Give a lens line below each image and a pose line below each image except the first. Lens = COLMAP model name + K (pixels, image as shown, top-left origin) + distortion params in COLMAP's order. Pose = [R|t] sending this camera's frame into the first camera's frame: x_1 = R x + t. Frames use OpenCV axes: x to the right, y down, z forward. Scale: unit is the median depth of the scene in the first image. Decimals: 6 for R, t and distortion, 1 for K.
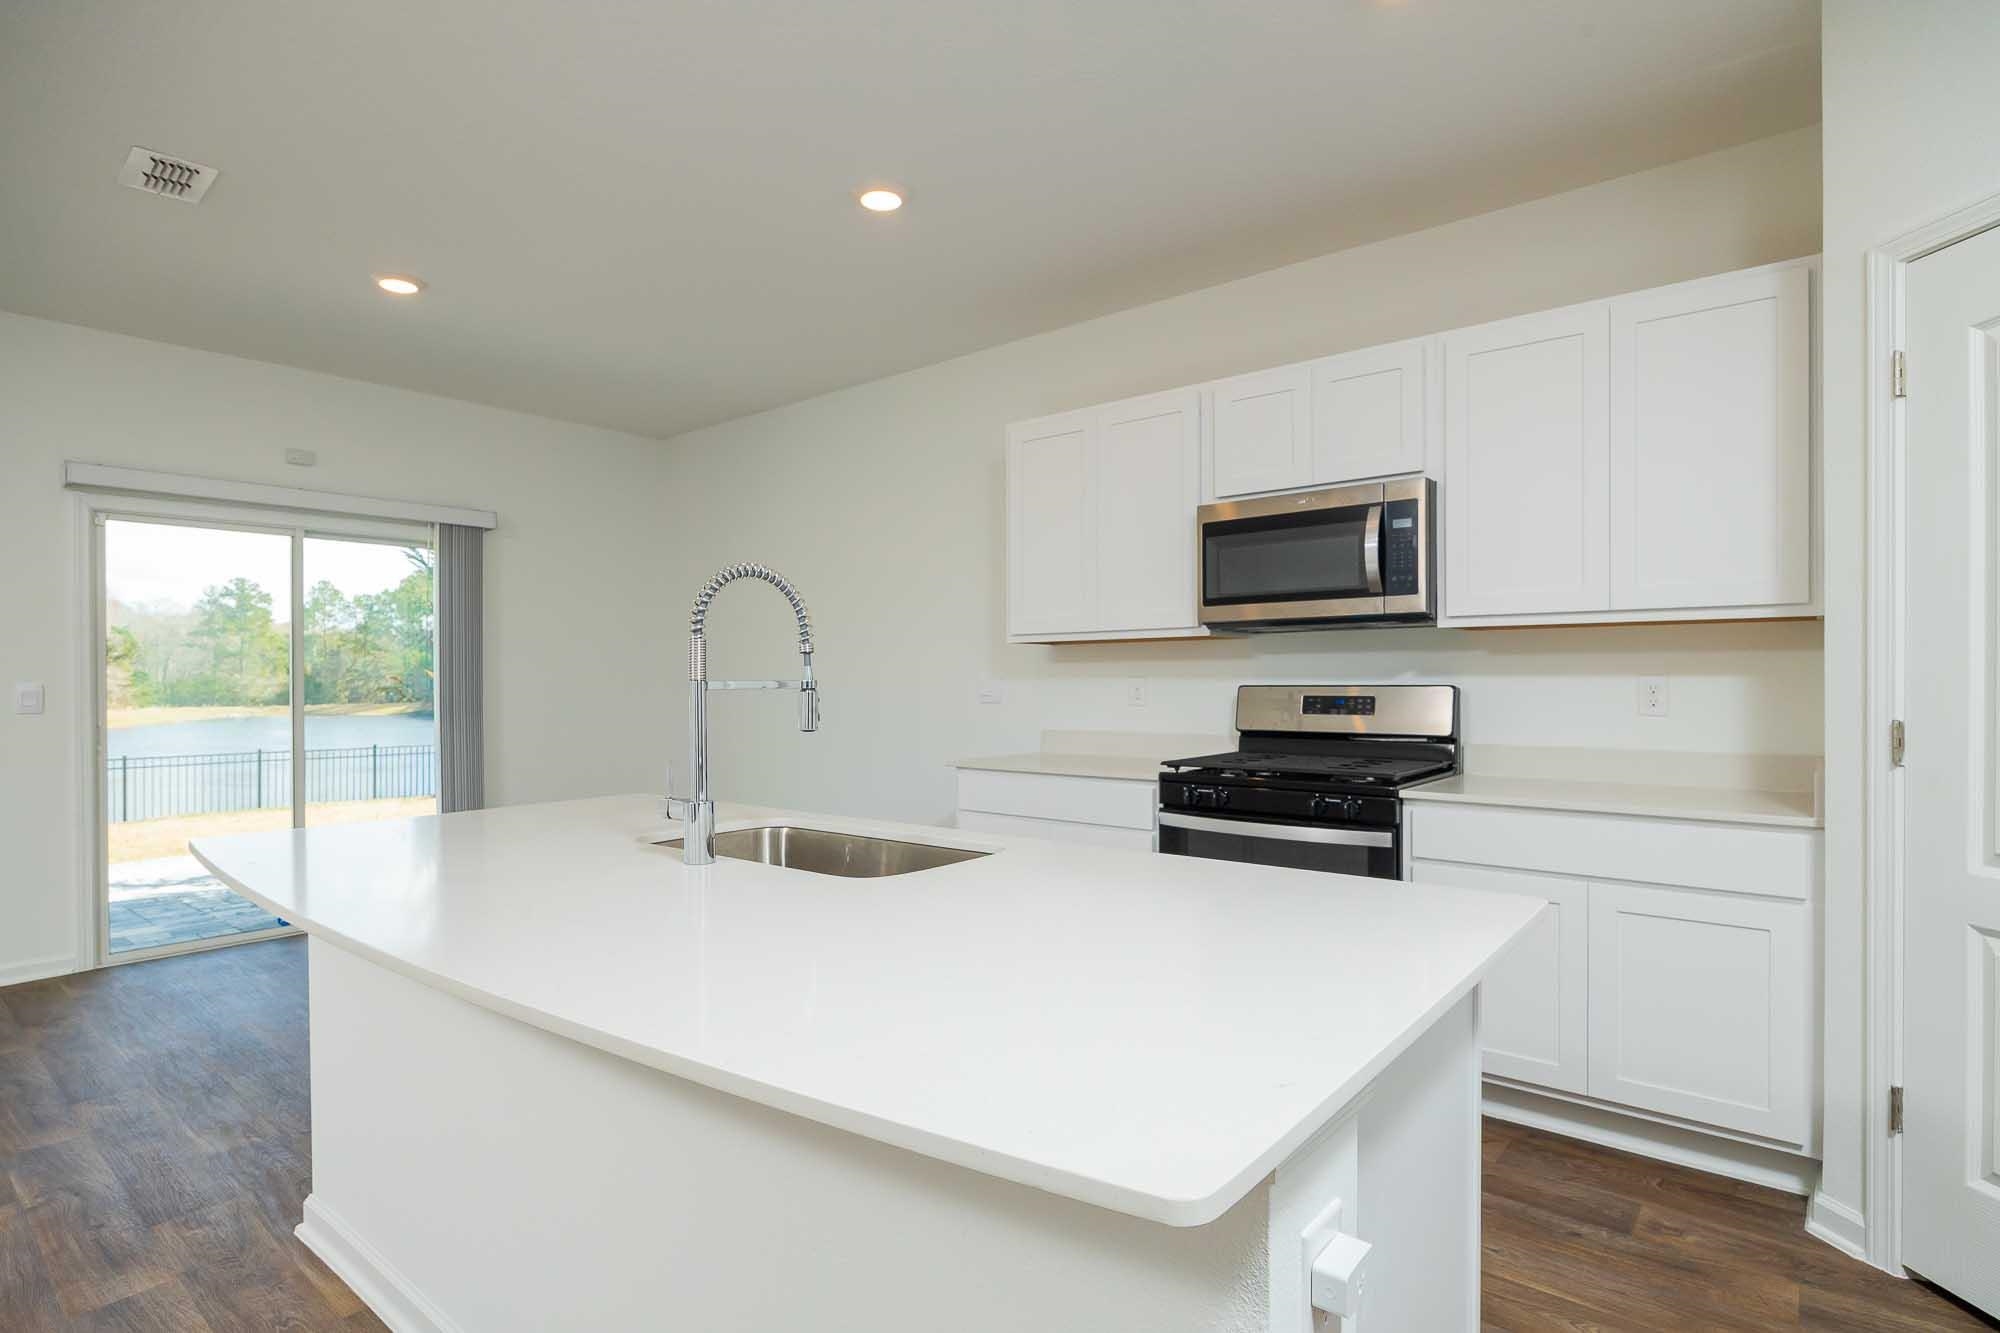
lens RADIAL K [[1007.4, 0, 1023.9], [0, 1007.4, 686.6], [0, 0, 1]] dist [-0.005402, -0.000149]
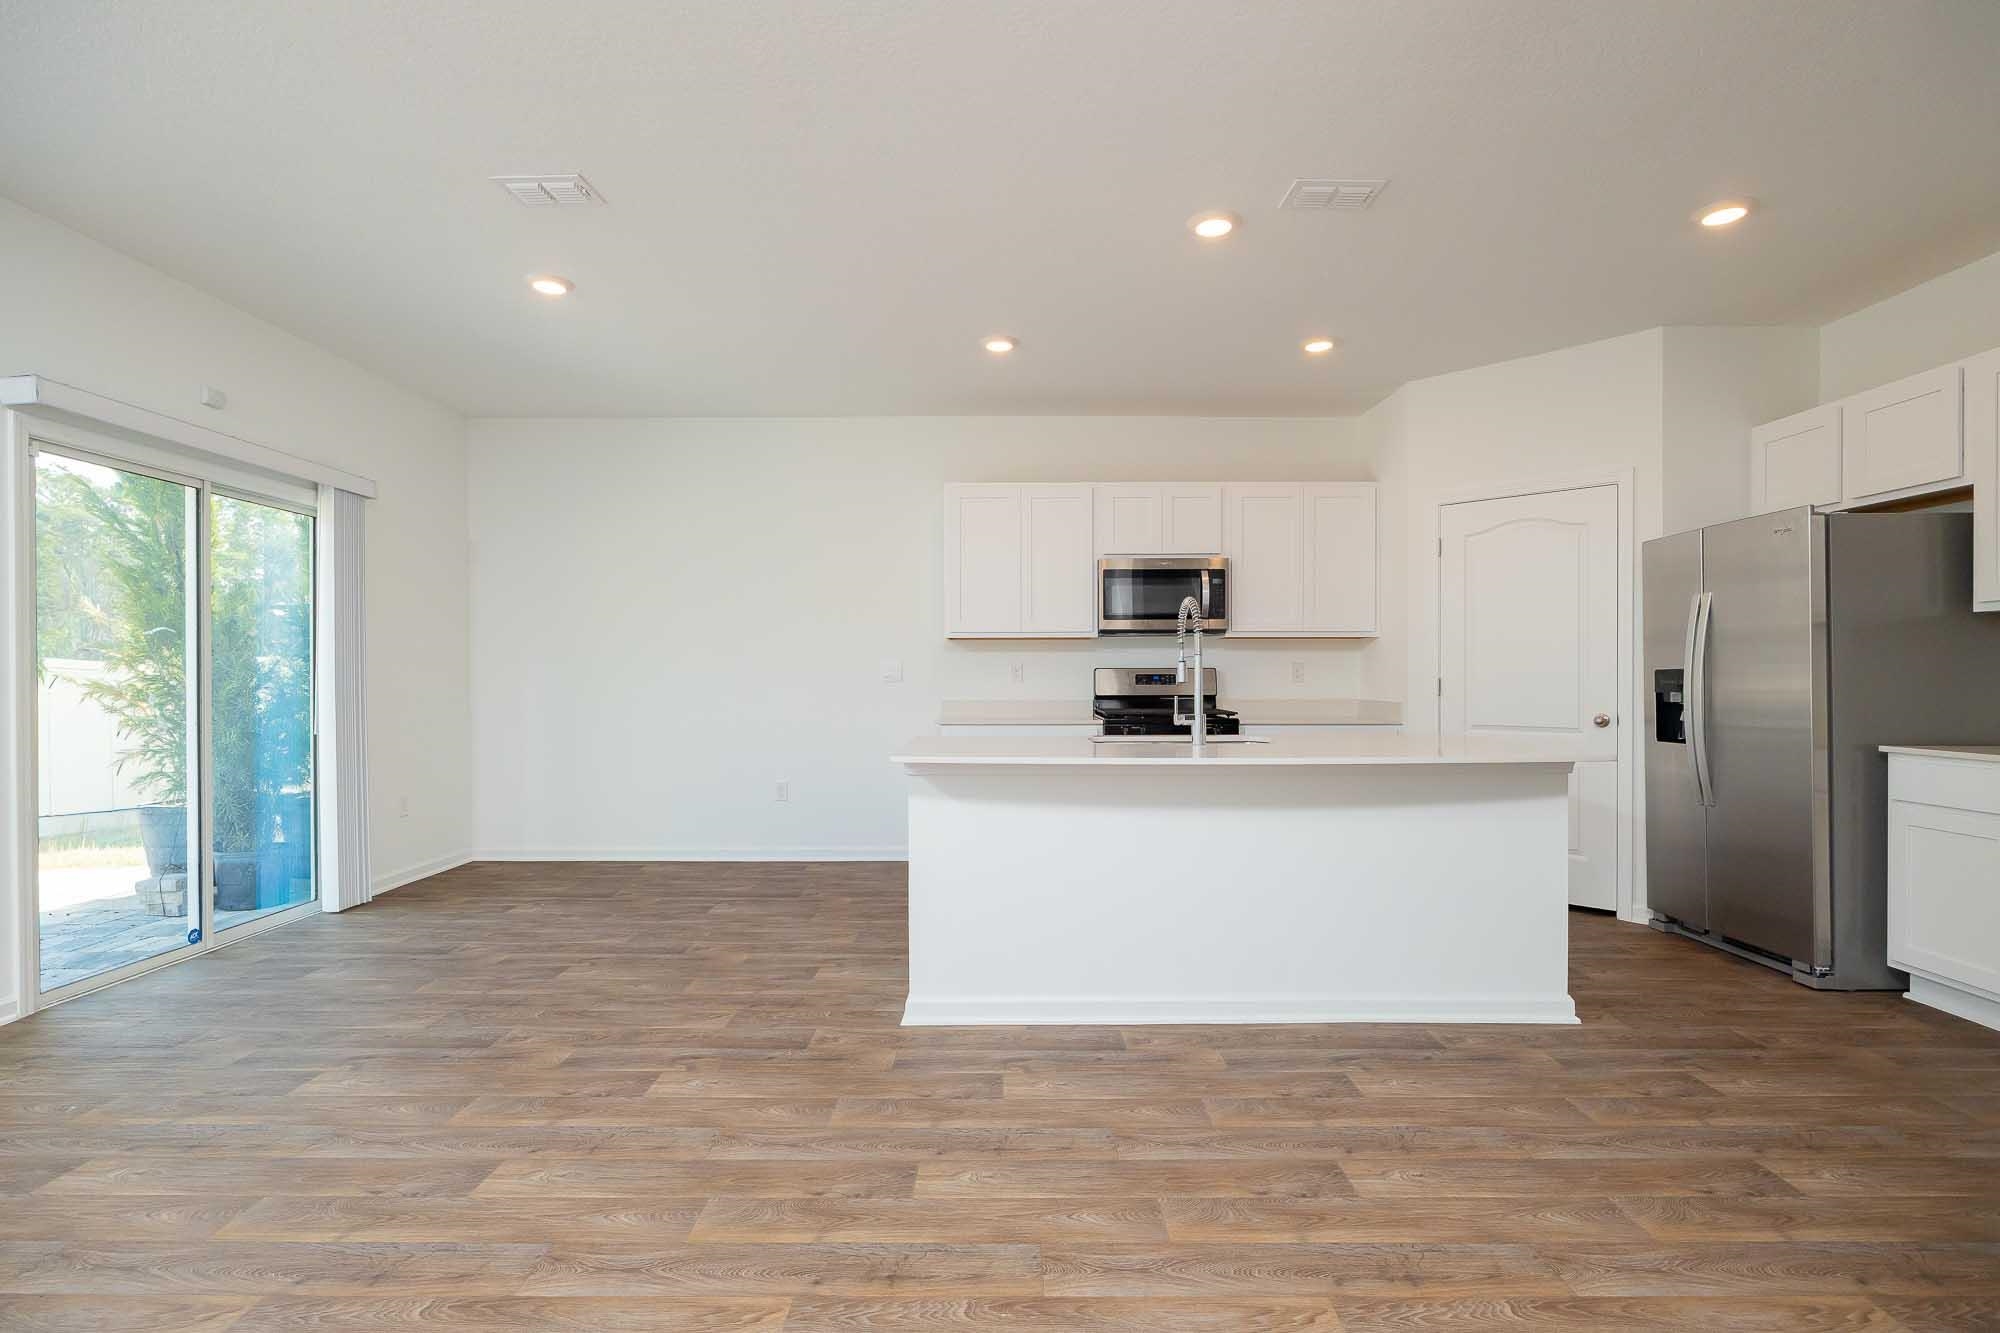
lens RADIAL K [[1007.4, 0, 1023.9], [0, 1007.4, 686.6], [0, 0, 1]] dist [-0.005402, -0.000149]
pose [[0.761620, 0.000549, 0.648024, -0.976405], [0.000097, 1.000000, -0.000960, 0.032603], [-0.648024, 0.000794, 0.761620, -0.177480]]
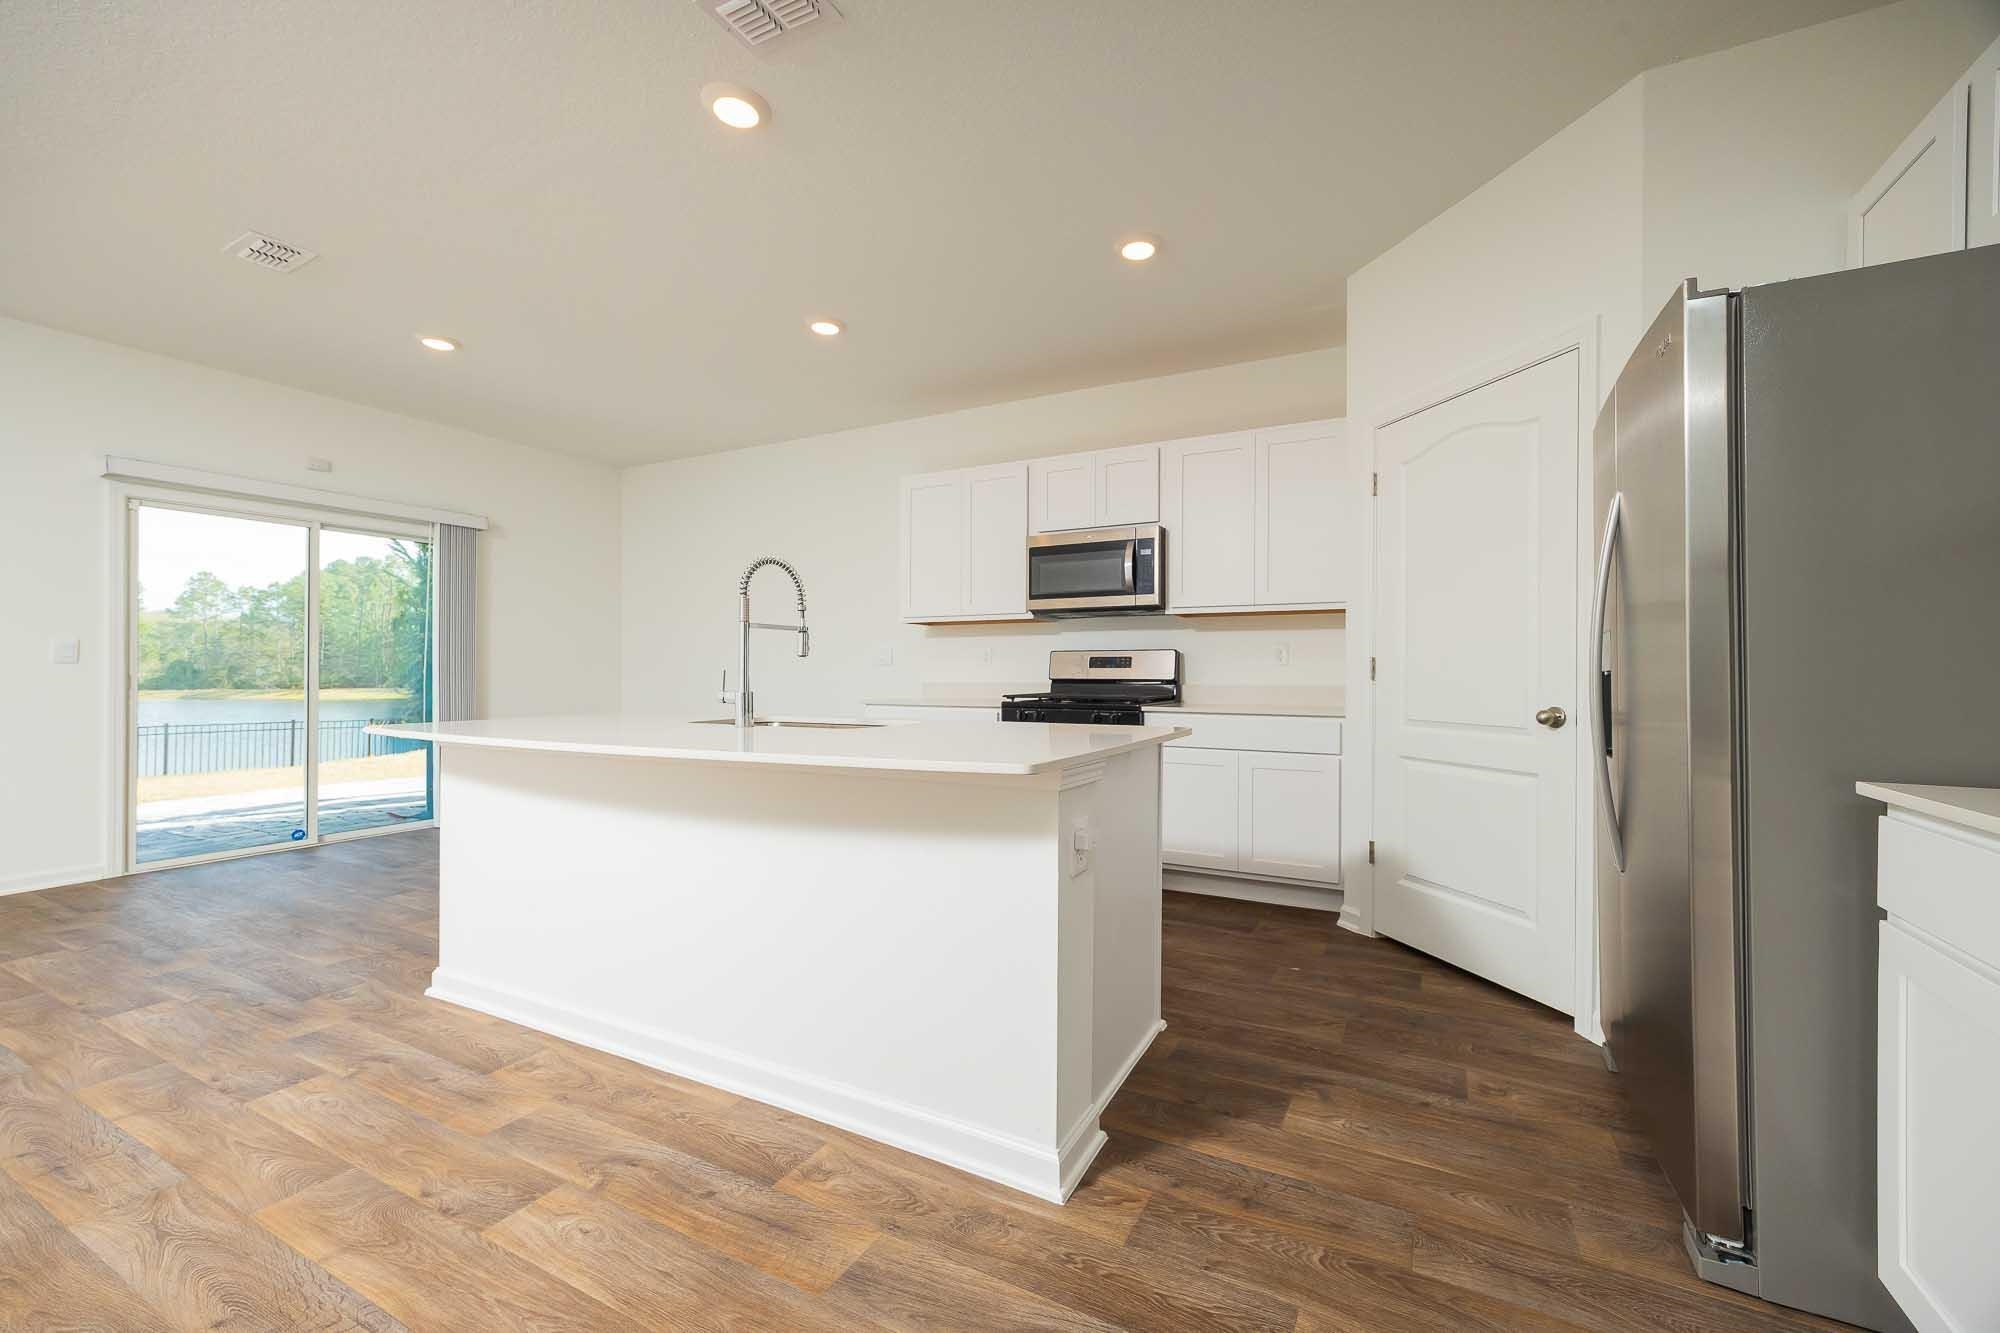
lens RADIAL K [[803.7, 0, 1044.9], [0, 803.7, 670.1], [0, 0, 1]] dist [0.018905, -0.000407]
pose [[0.980294, 0.012085, 0.197172, -0.047849], [-0.009193, 0.999836, -0.015572, 0.051220], [-0.197328, 0.013453, 0.980245, -0.251725]]
